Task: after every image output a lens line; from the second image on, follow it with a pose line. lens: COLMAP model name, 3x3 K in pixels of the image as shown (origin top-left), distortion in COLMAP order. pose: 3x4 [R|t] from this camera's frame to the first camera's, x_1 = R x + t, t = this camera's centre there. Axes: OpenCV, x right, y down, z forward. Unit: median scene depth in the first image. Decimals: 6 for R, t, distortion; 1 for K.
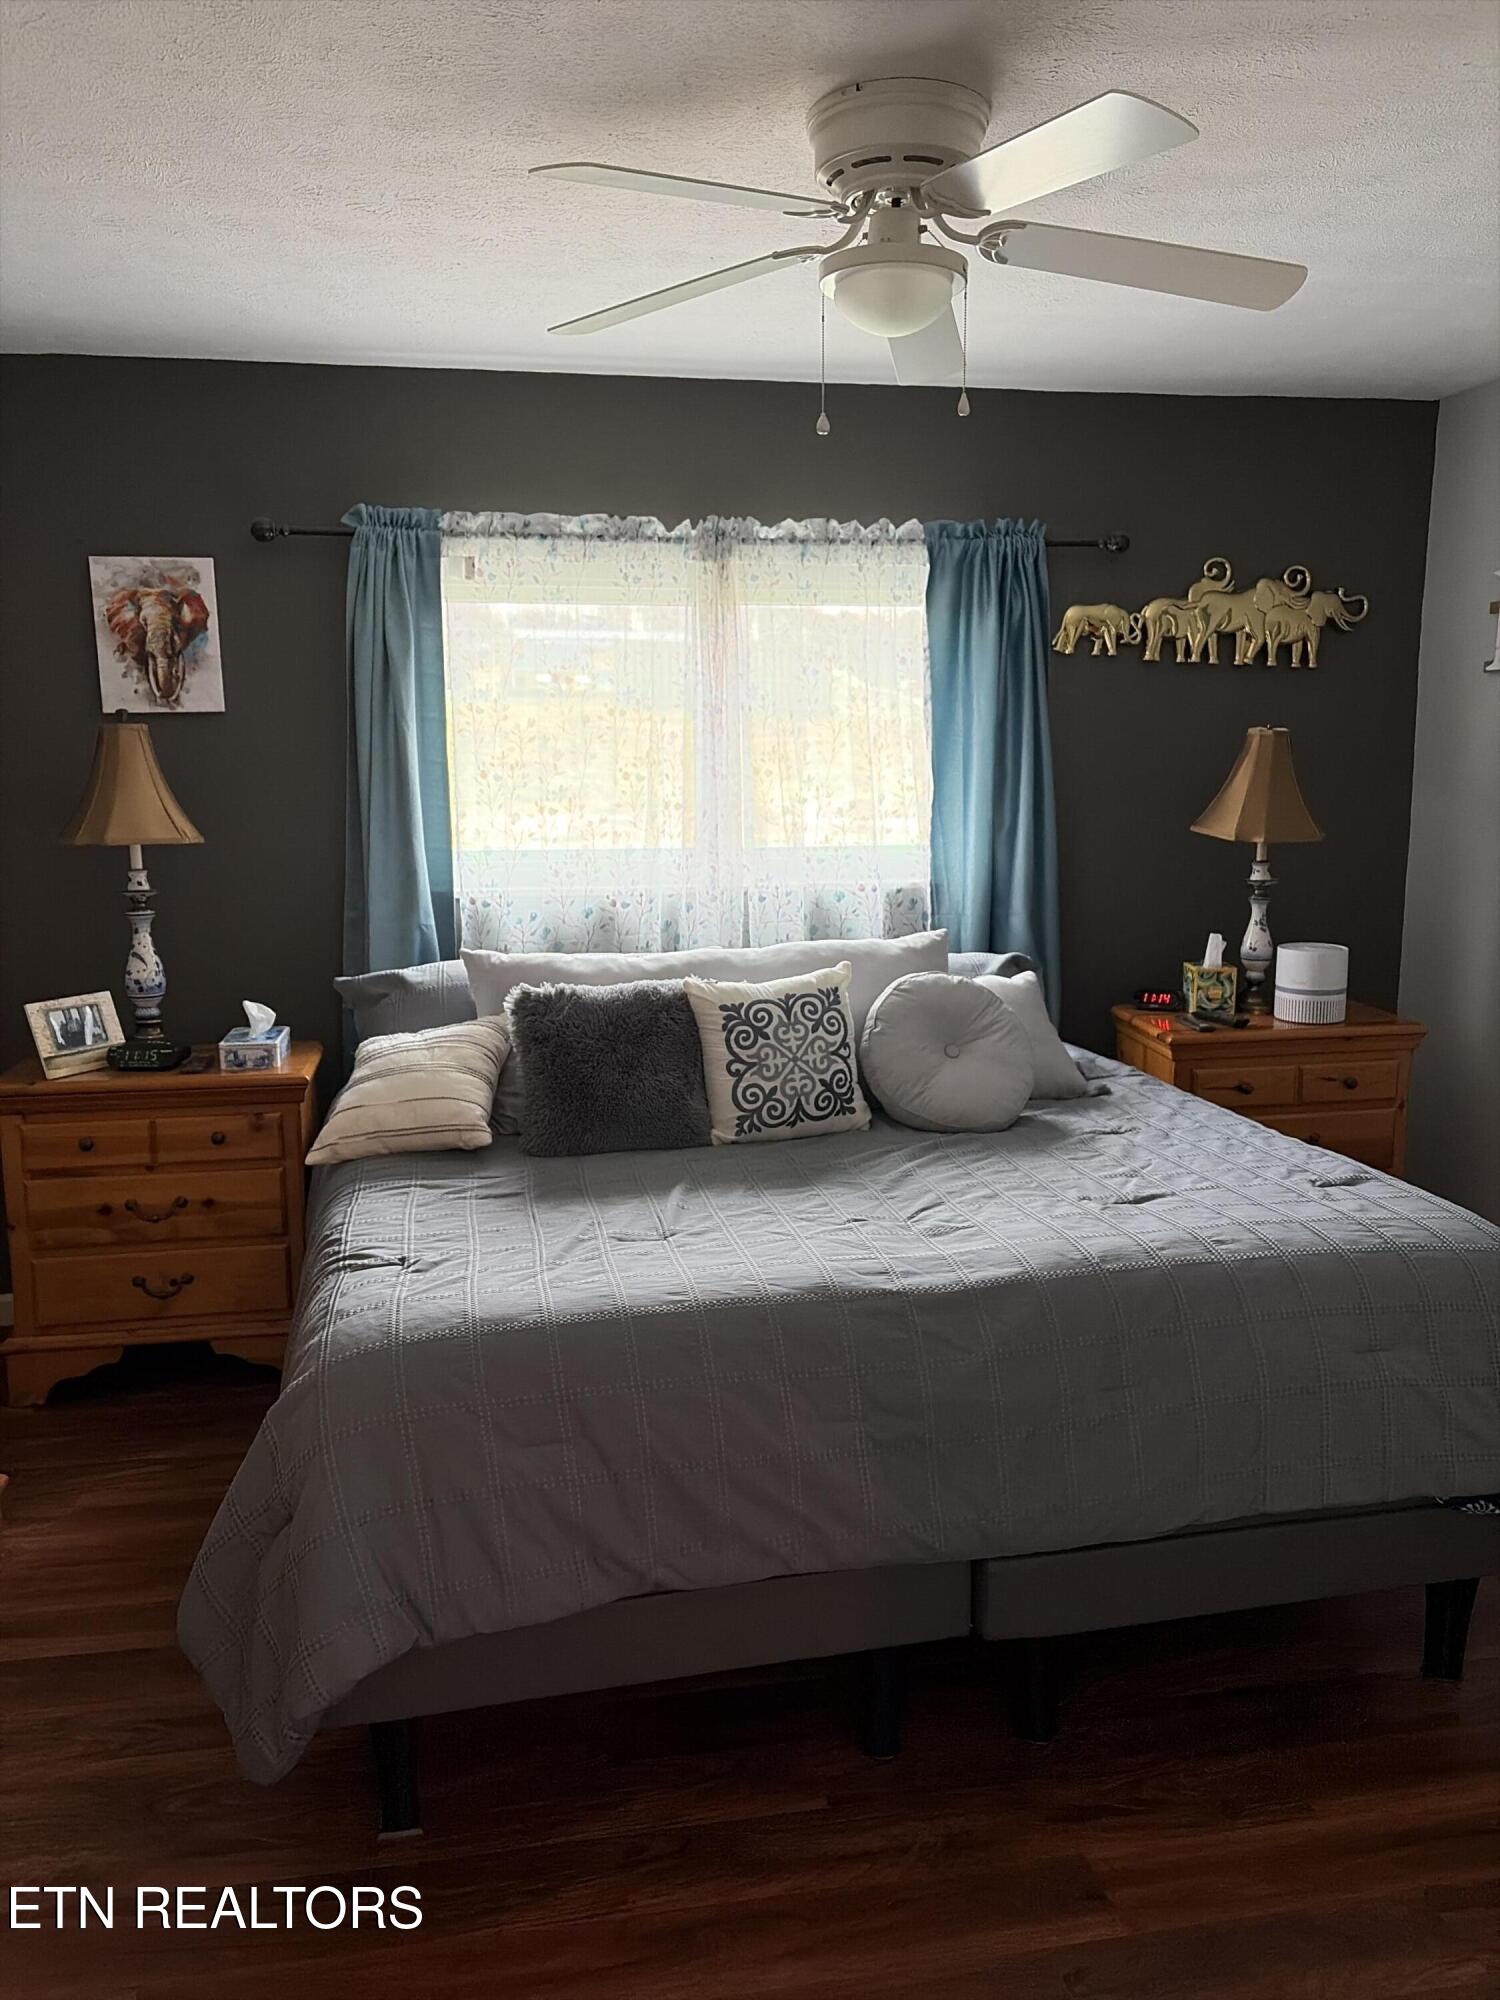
lens RADIAL K [[1496.2, 0, 764.8], [0, 1496.2, 1000.9], [0, 0, 1]] dist [0.055851, -0.061231]
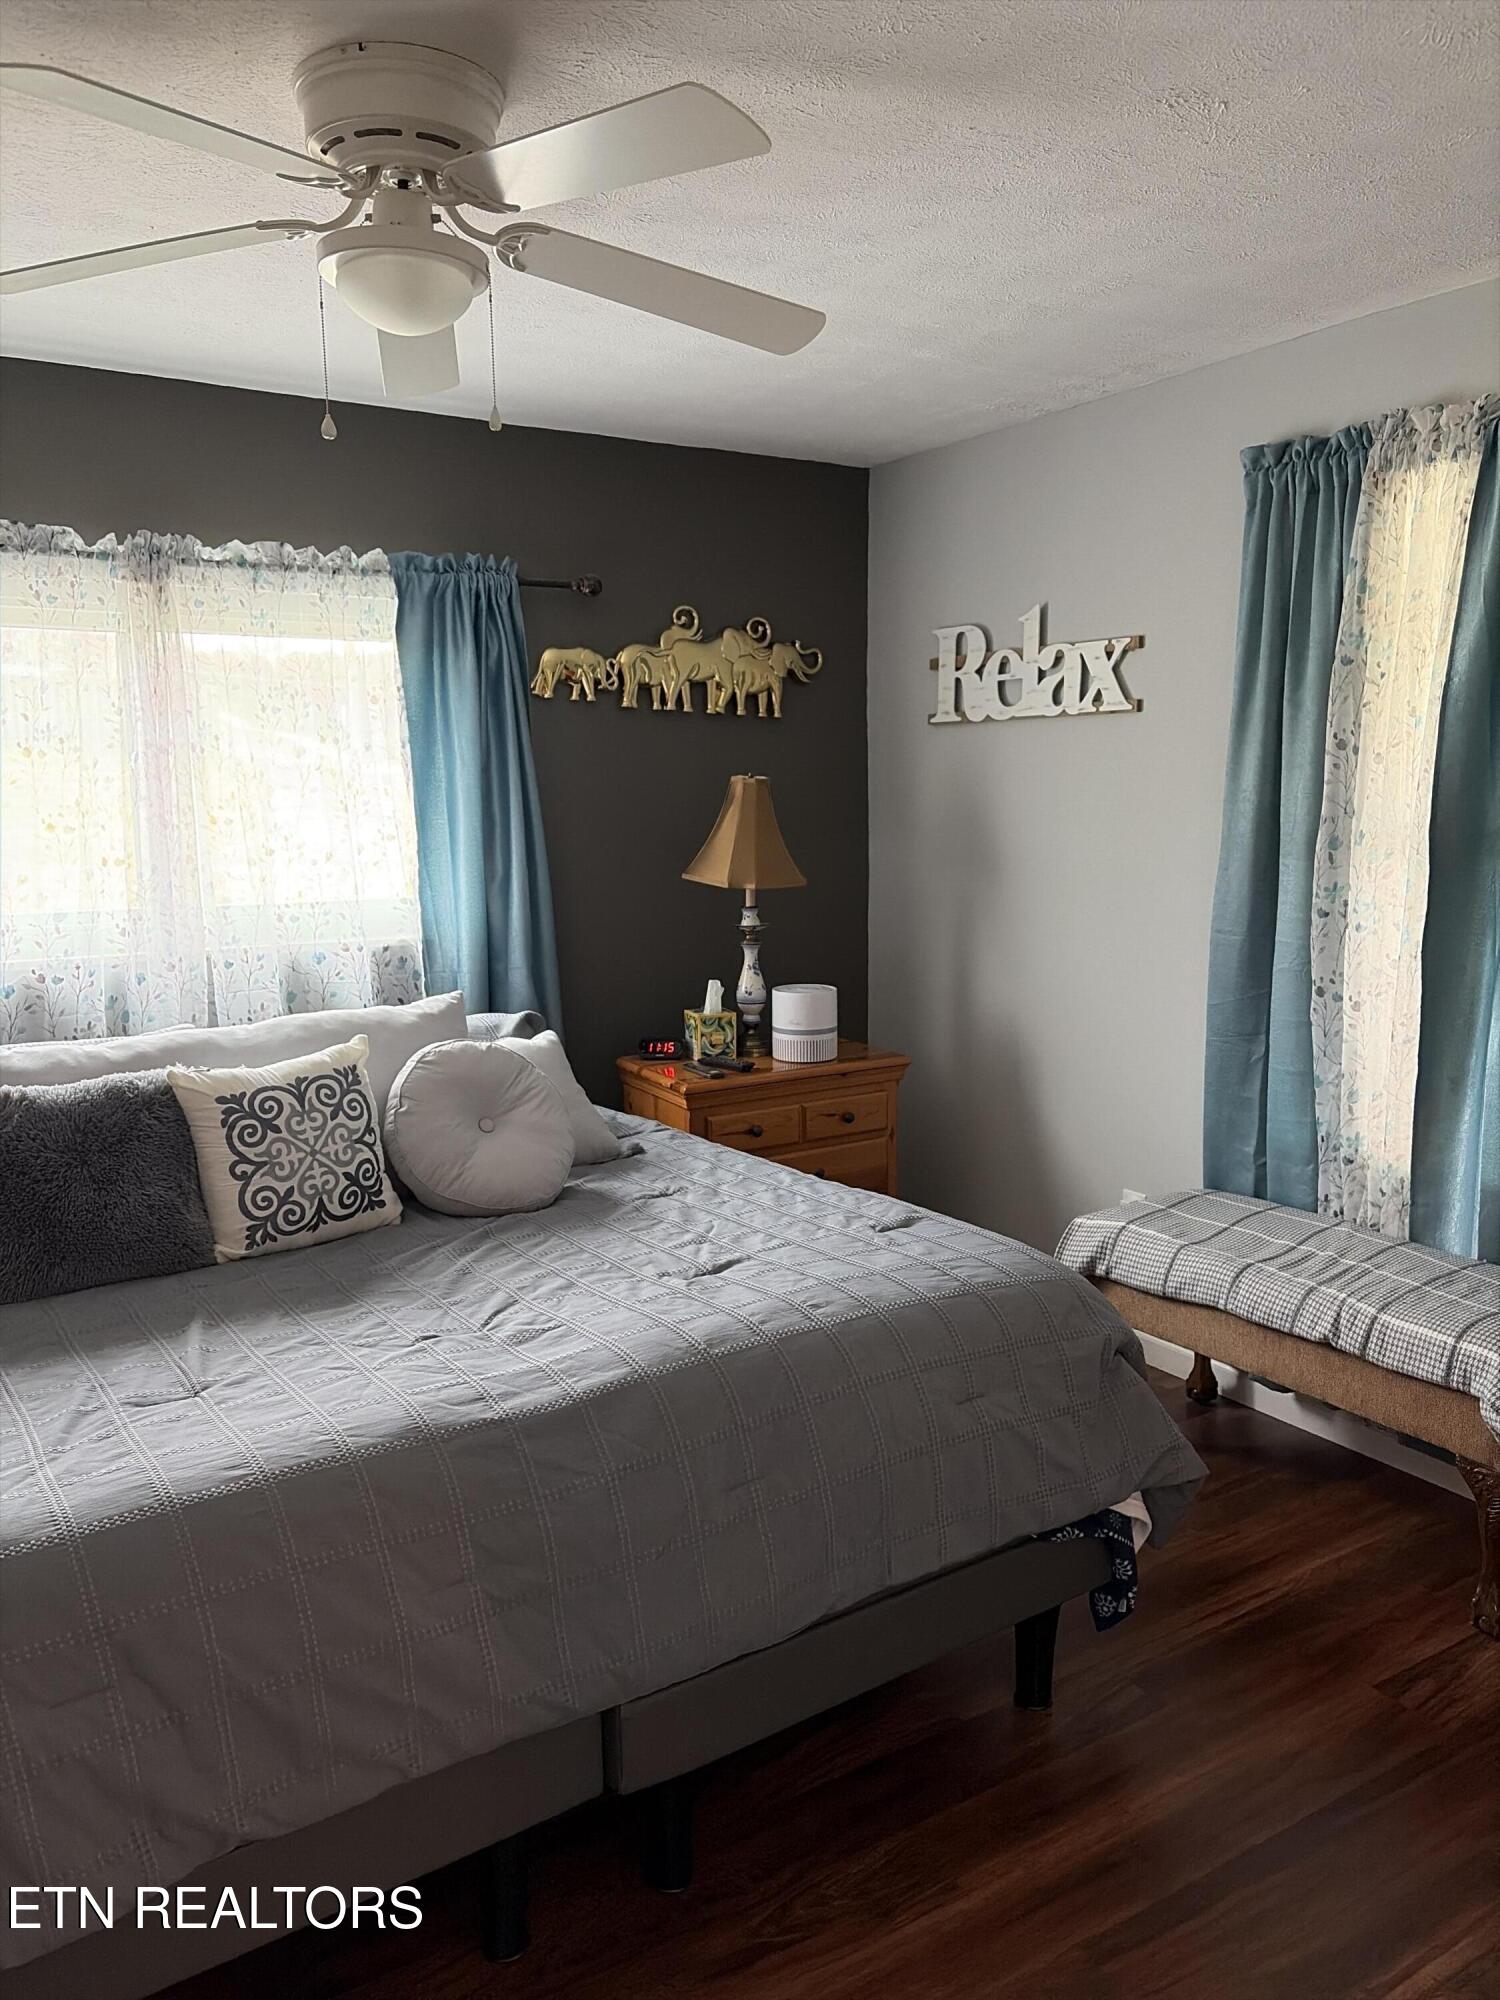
lens RADIAL K [[1496.2, 0, 762.2], [0, 1496.2, 1008.4], [0, 0, 1]] dist [0.055851, -0.061231]
pose [[0.927173, -0.058215, 0.370083, -0.047181], [0.067133, 0.997681, -0.011251, -0.014144], [-0.368569, 0.035277, 0.928931, 0.072822]]
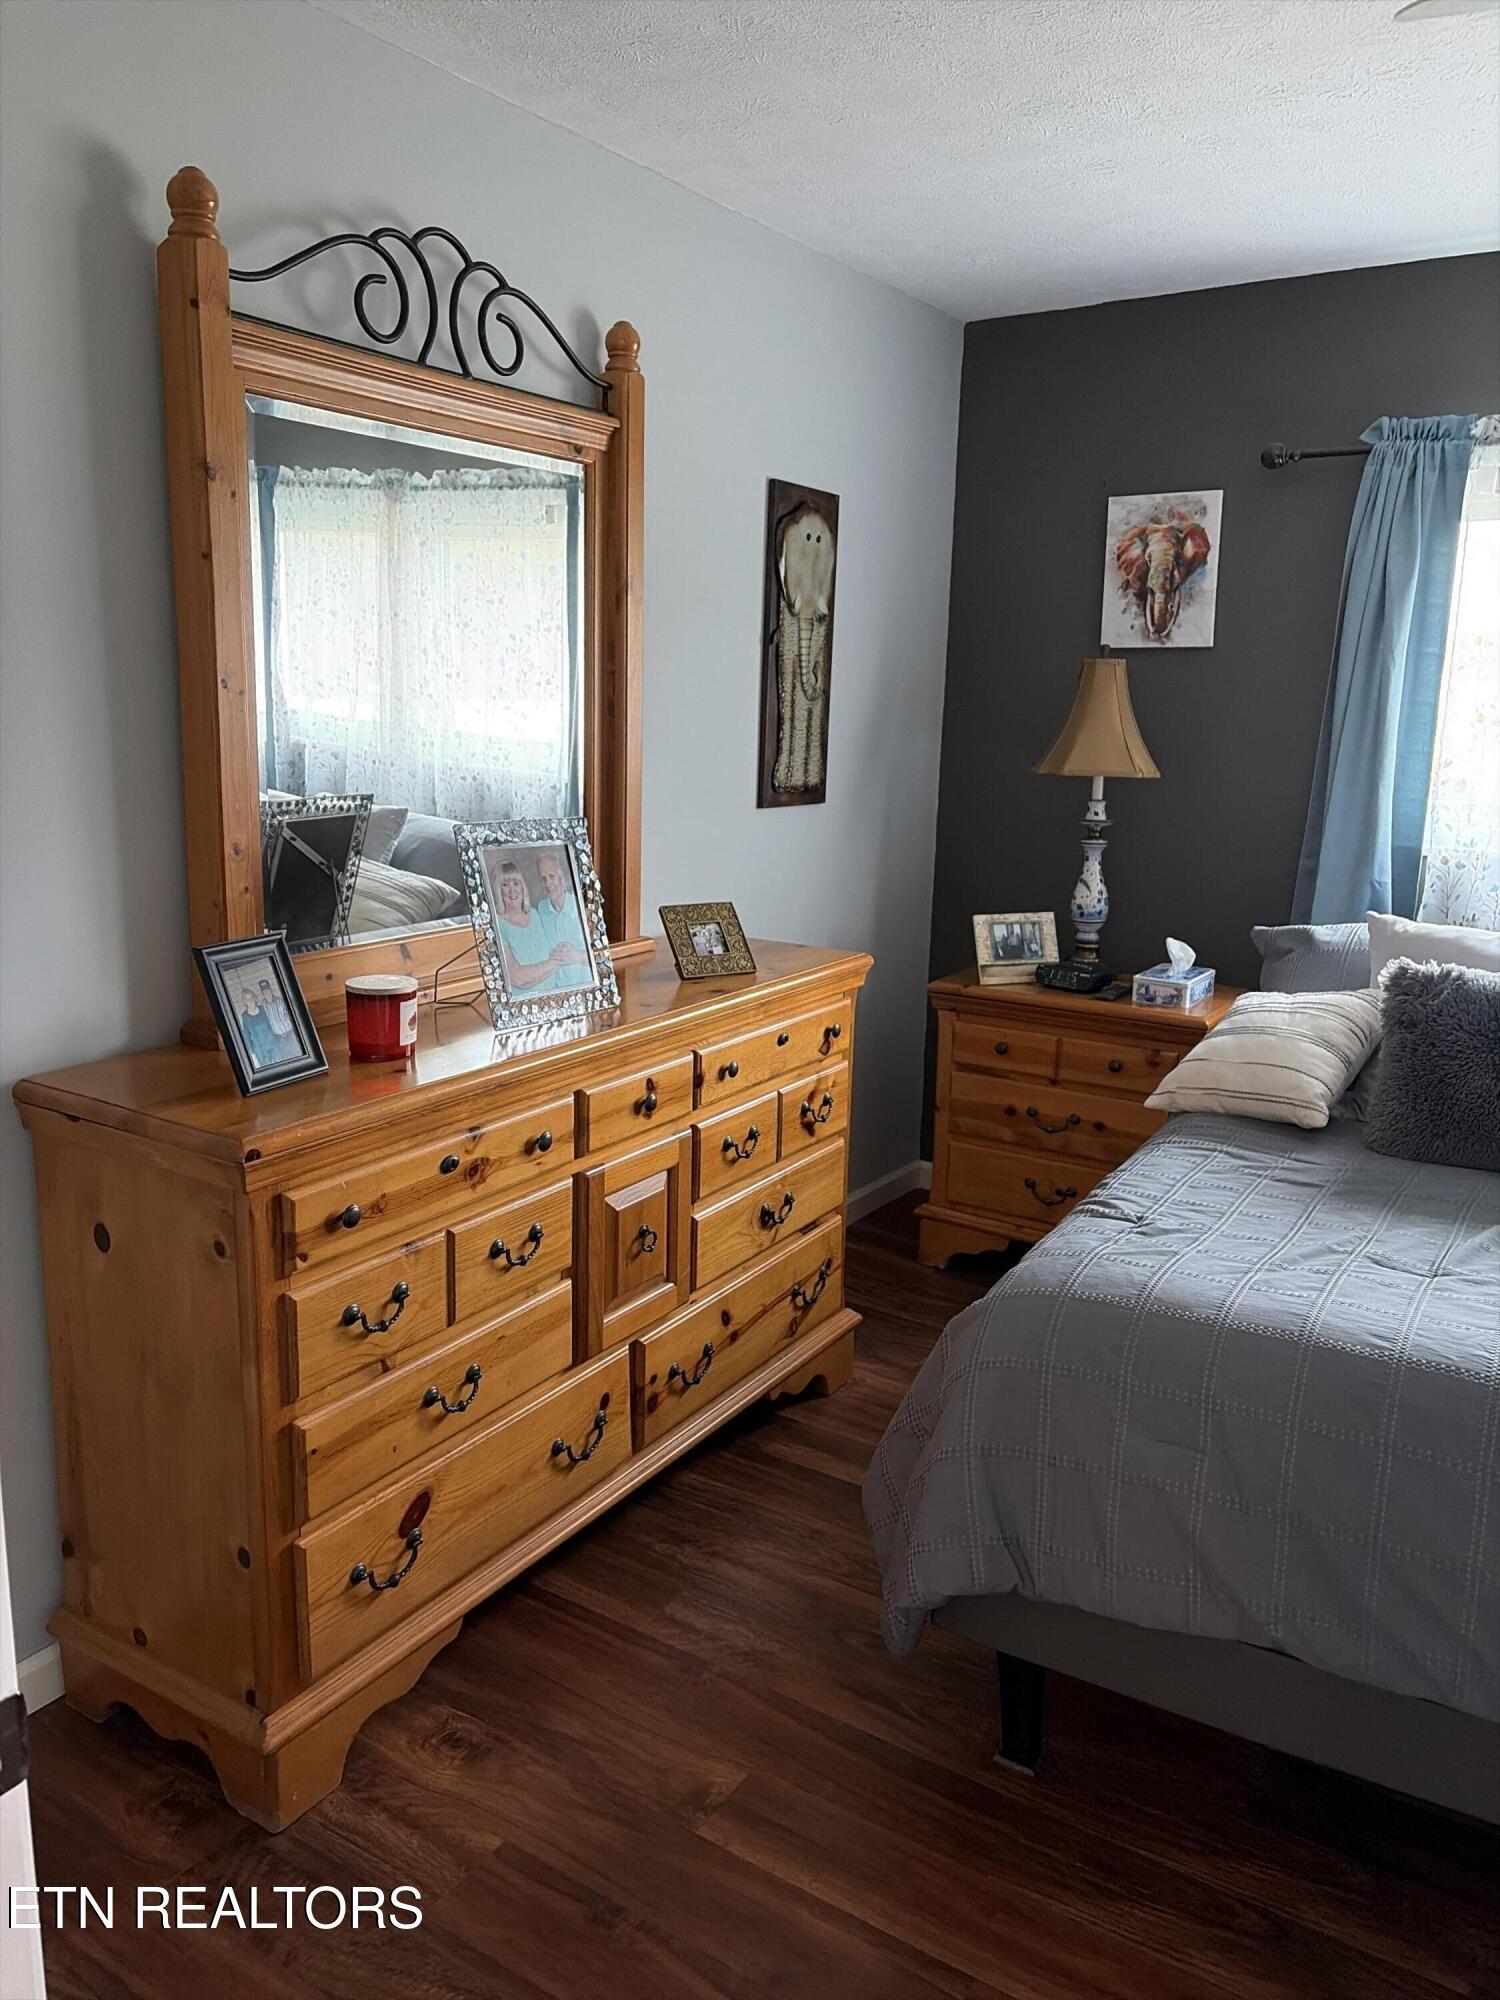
lens RADIAL K [[1496.2, 0, 735.1], [0, 1496.2, 1003.1], [0, 0, 1]] dist [0.055851, -0.061231]
pose [[0.730952, 0.162343, -0.662838, 0.120882], [-0.132944, 0.986558, 0.095024, -0.014574], [0.669355, 0.018663, 0.742709, 0.064166]]
